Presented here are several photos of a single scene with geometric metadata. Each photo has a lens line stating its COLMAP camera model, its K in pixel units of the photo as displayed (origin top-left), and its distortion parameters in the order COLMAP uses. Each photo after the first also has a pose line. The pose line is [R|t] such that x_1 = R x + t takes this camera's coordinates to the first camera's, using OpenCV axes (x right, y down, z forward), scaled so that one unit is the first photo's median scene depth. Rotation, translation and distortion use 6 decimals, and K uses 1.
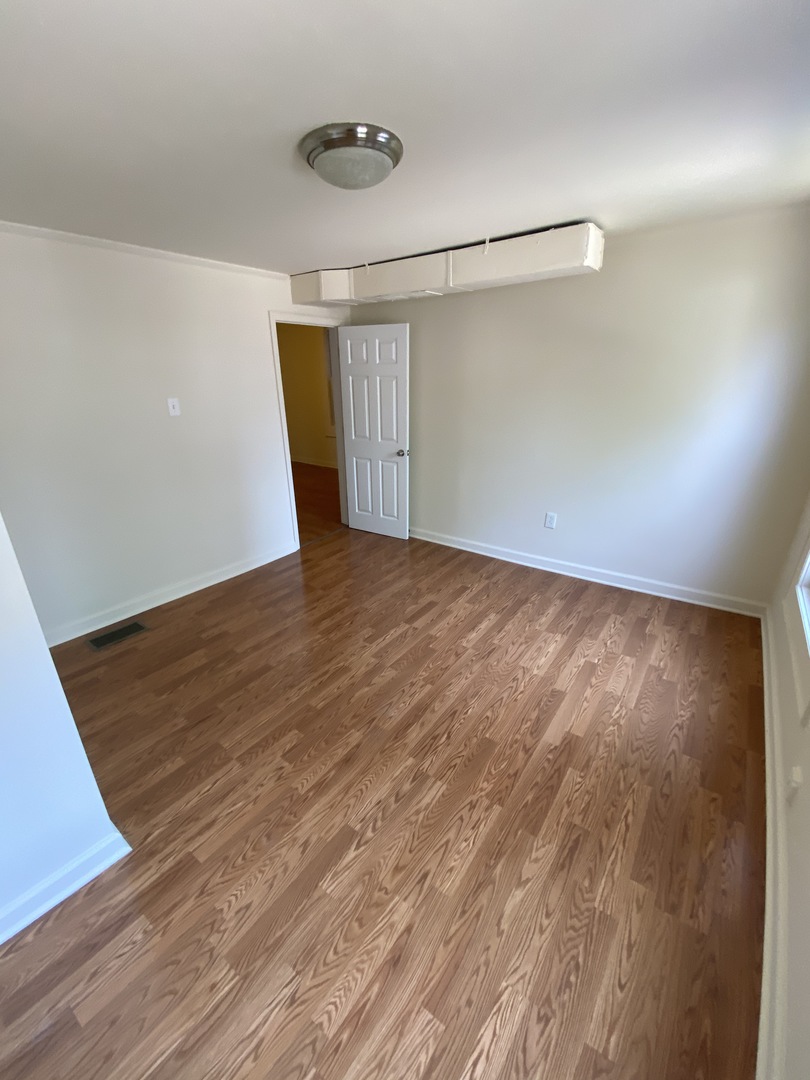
lens RADIAL K [[437.8, 0, 409.9], [0, 437.8, 537.8], [0, 0, 1]] dist [0.016924, -0.021158]
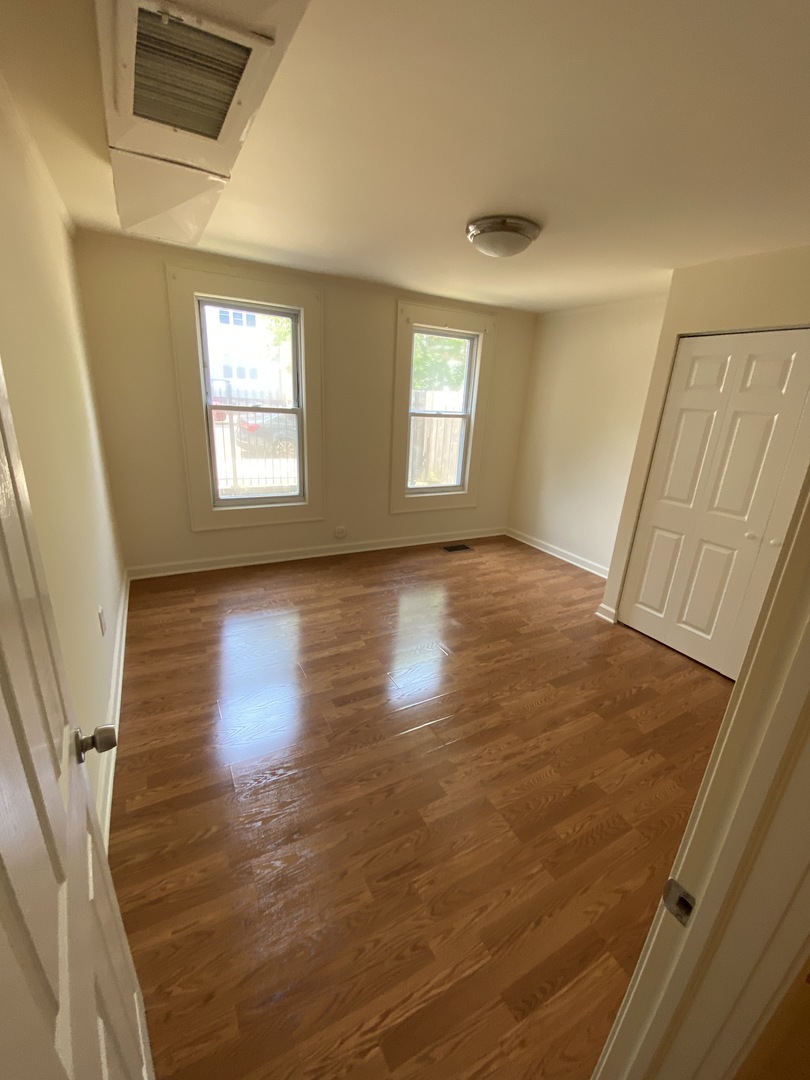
lens RADIAL K [[437.8, 0, 409.9], [0, 437.8, 537.8], [0, 0, 1]] dist [0.016924, -0.021158]
pose [[-0.910372, -0.163515, 0.380113, -0.428718], [0.104767, 0.797597, 0.594023, -0.729831], [-0.400309, 0.580605, -0.708978, 2.017774]]
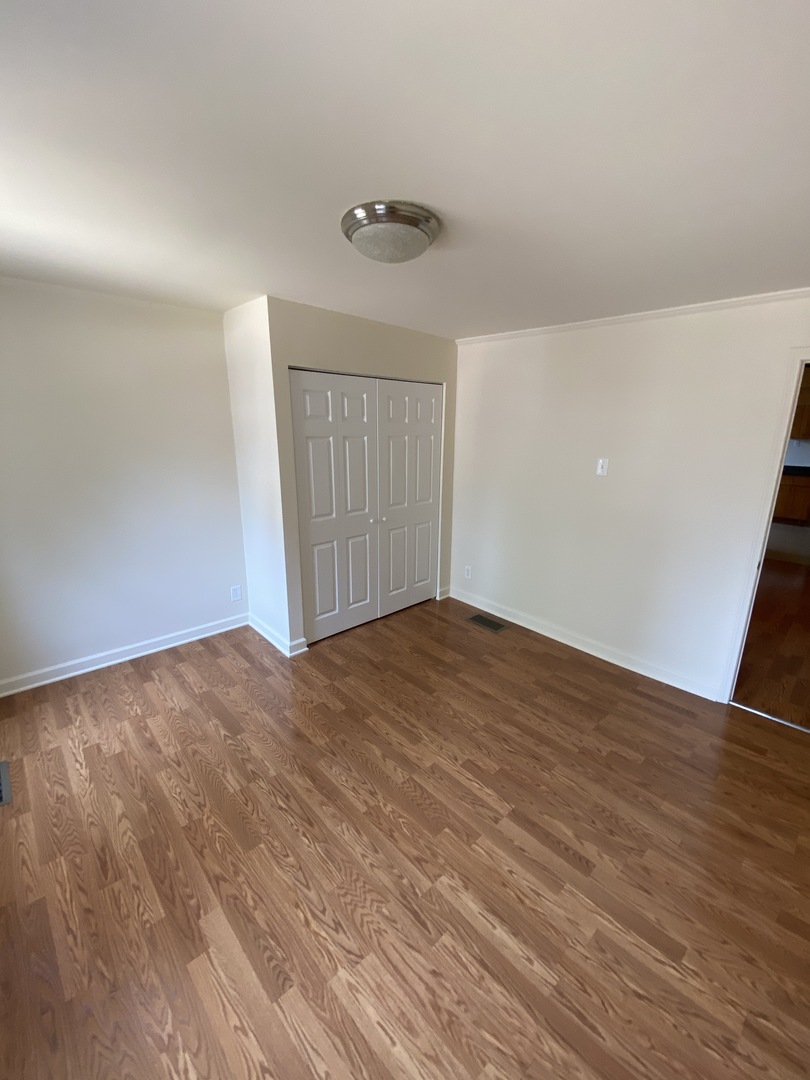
lens RADIAL K [[434.3, 0, 398.9], [0, 434.3, 540.4], [0, 0, 1]] dist [0.021226, -0.018525]
pose [[-0.191435, 0.268665, -0.944019, 0.758445], [-0.361749, 0.874784, 0.322320, -0.439377], [0.912409, 0.403201, -0.070275, 1.042690]]
